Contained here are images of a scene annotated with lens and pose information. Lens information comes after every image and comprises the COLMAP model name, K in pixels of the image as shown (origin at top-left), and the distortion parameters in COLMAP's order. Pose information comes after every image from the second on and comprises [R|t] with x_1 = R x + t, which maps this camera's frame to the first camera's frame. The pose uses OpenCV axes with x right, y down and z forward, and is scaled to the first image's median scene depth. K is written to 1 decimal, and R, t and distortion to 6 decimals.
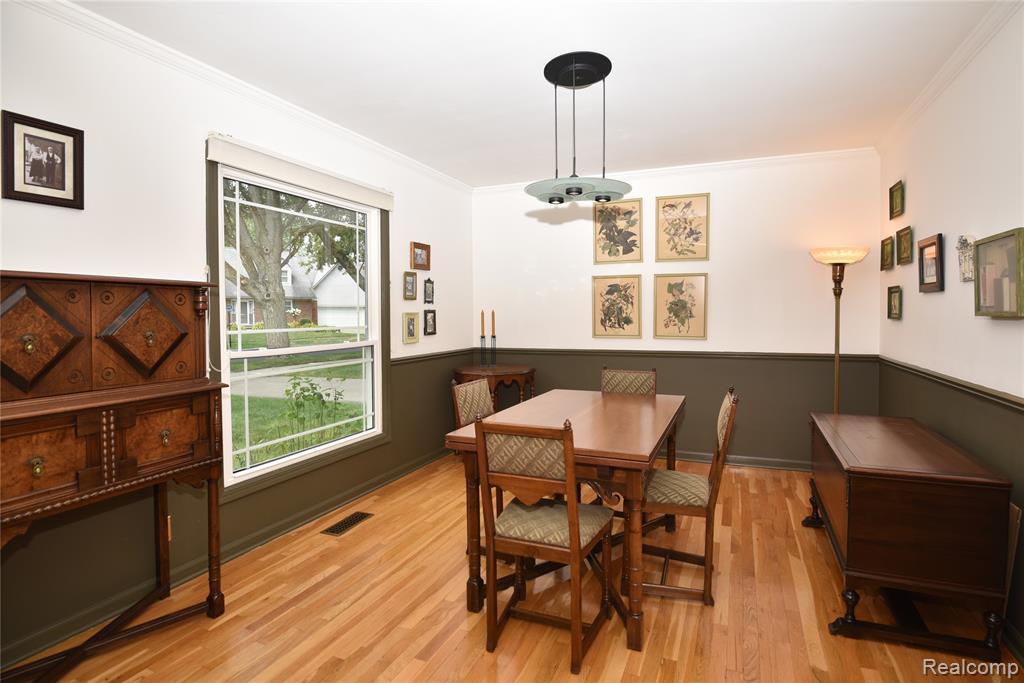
lens RADIAL K [[512.0, 0, 561.3], [0, 512.0, 324.0], [0, 0, 1]] dist [-0.018821, -0.000167]
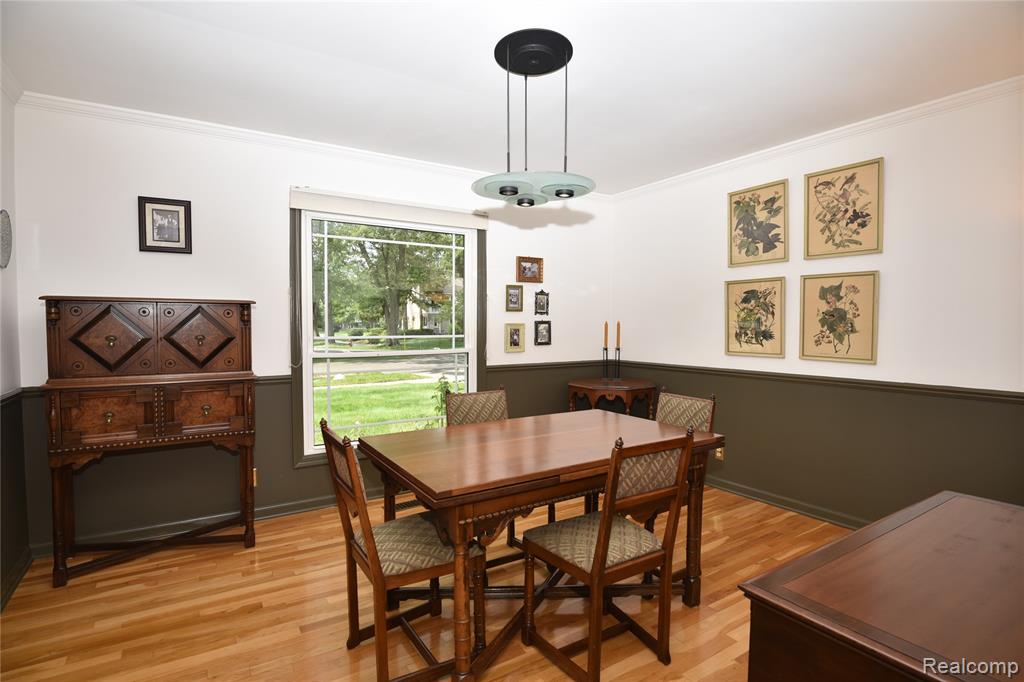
lens RADIAL K [[497.7, 0, 495.1], [0, 497.7, 338.6], [0, 0, 1]] dist [-0.013135, -0.000538]
pose [[0.810458, 0.024372, -0.585289, 0.253902], [-0.018947, 0.999702, 0.015392, -0.005415], [0.585490, -0.001385, 0.810679, 0.127777]]
